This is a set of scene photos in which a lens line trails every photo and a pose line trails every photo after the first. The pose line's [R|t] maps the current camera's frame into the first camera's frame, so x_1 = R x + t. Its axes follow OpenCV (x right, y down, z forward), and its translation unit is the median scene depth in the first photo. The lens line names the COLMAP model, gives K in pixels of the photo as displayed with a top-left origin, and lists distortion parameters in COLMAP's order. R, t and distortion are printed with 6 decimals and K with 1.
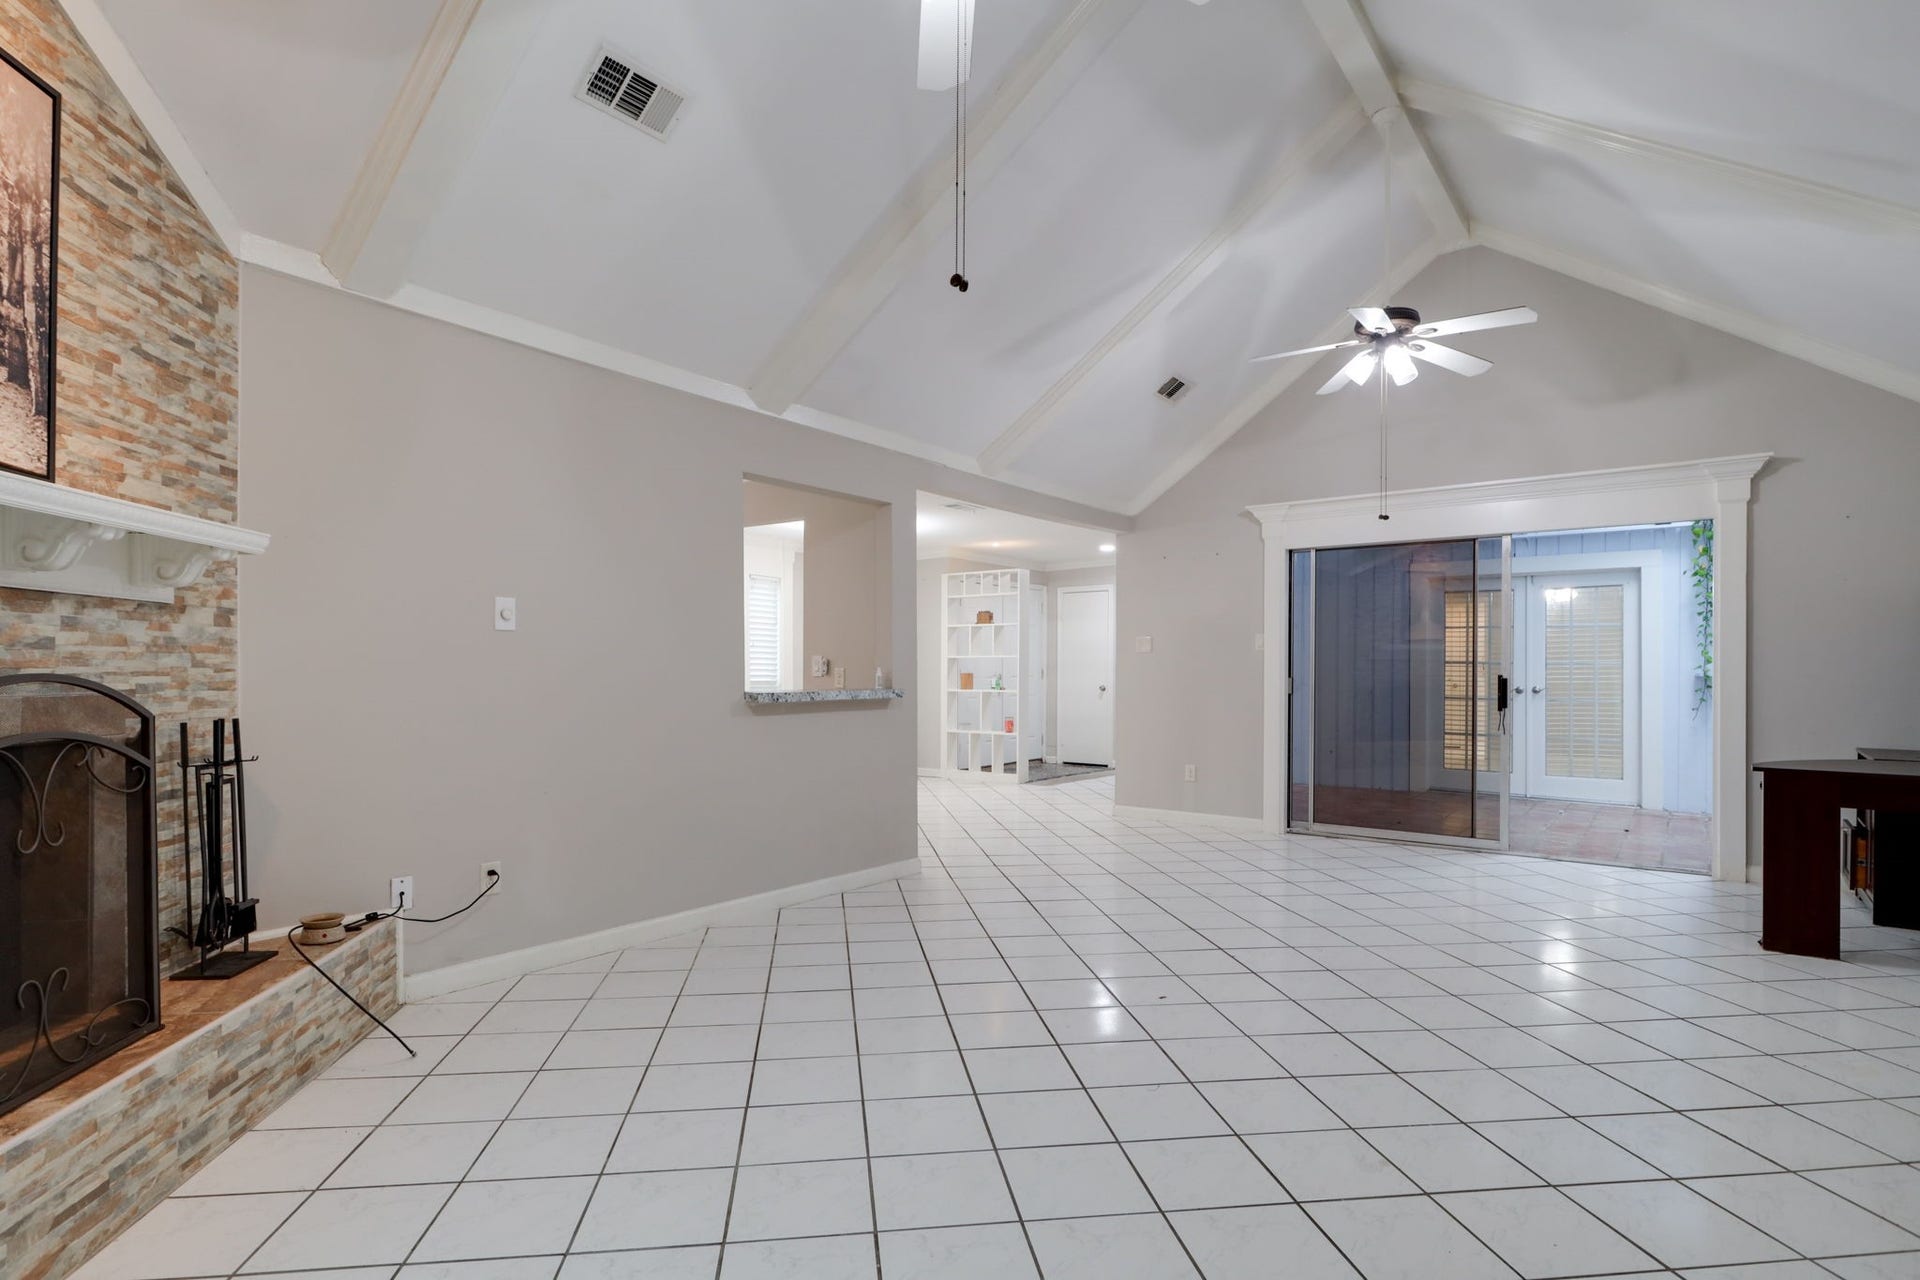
lens RADIAL K [[979.5, 0, 927.1], [0, 979.5, 675.6], [0, 0, 1]] dist [0.000392, 0.000405]
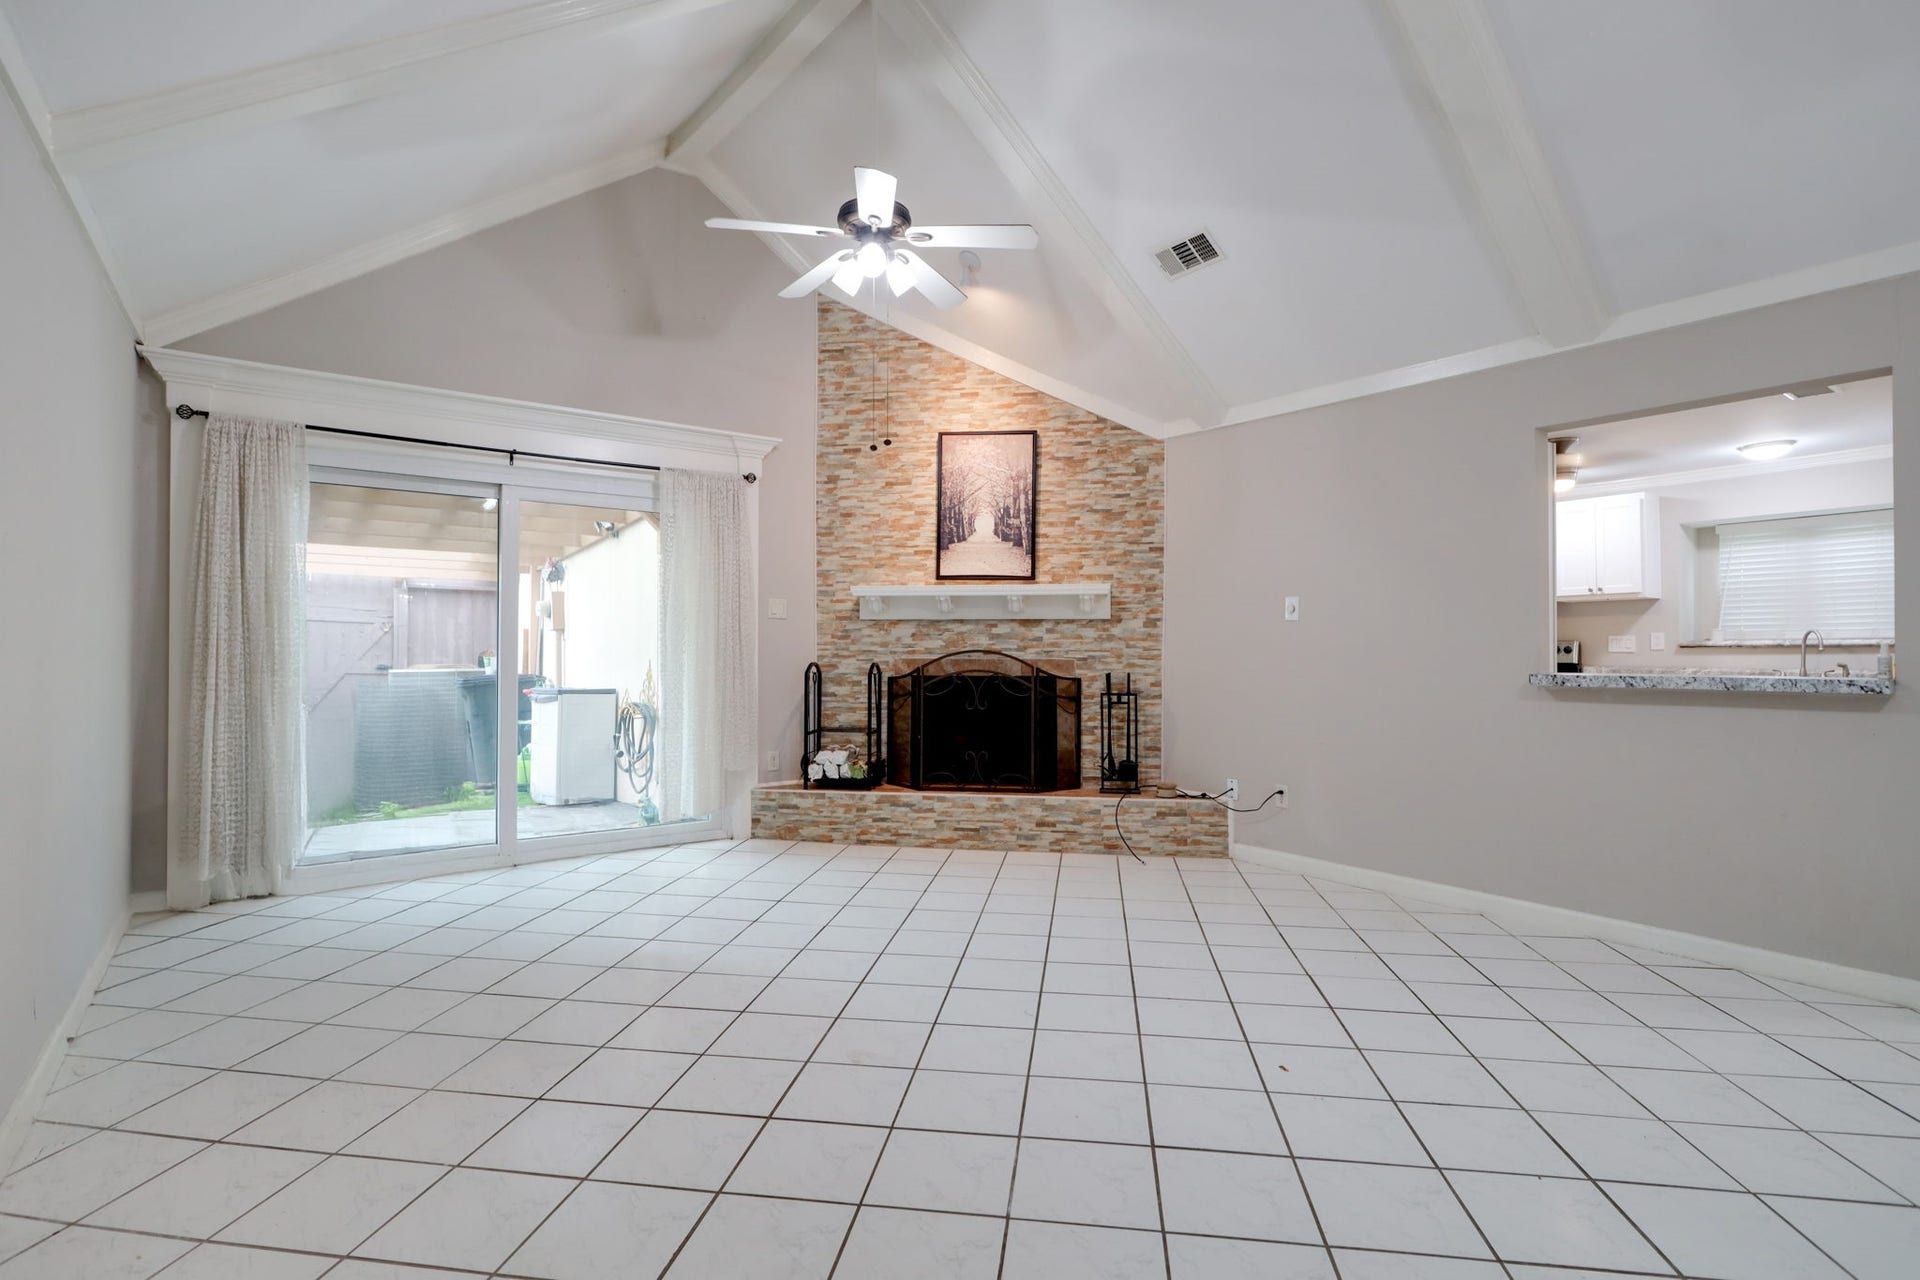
lens RADIAL K [[907.8, 0, 948.4], [0, 907.8, 646.5], [0, 0, 1]] dist [-0.001145, 0.000167]
pose [[-0.257974, -0.006874, -0.966127, 1.369451], [-0.009232, 0.999947, -0.004649, 0.000751], [0.966108, 0.007720, -0.258023, 1.257548]]
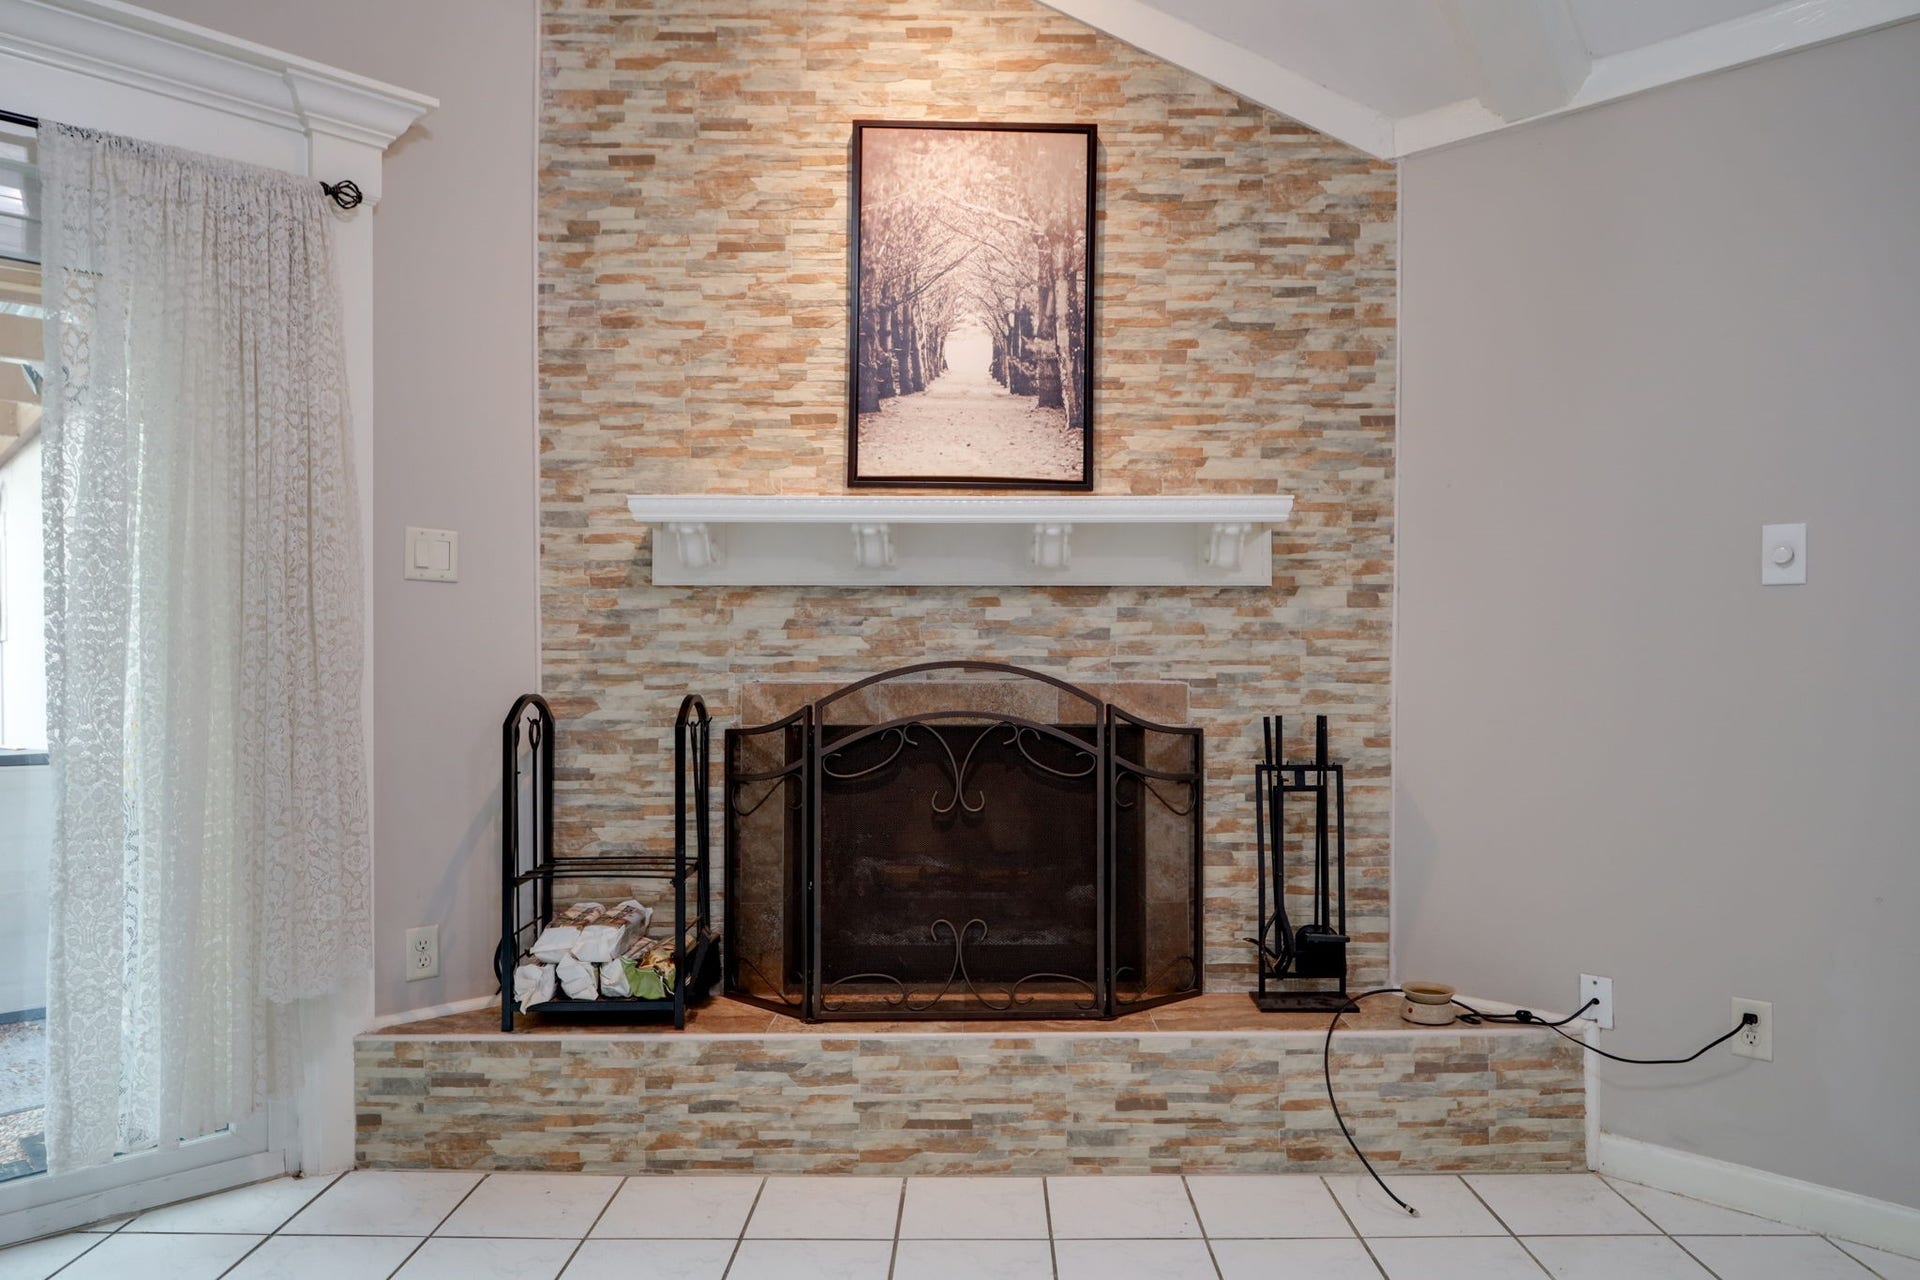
lens RADIAL K [[1280.1, 0, 992.5], [0, 1280.1, 662.9], [0, 0, 1]] dist [-0.004128, 0.001018]
pose [[-0.098520, -0.000557, -0.995135, 0.471956], [-0.006420, 0.999979, 0.000076, -0.000247], [0.995114, 0.006396, -0.098522, 0.921119]]
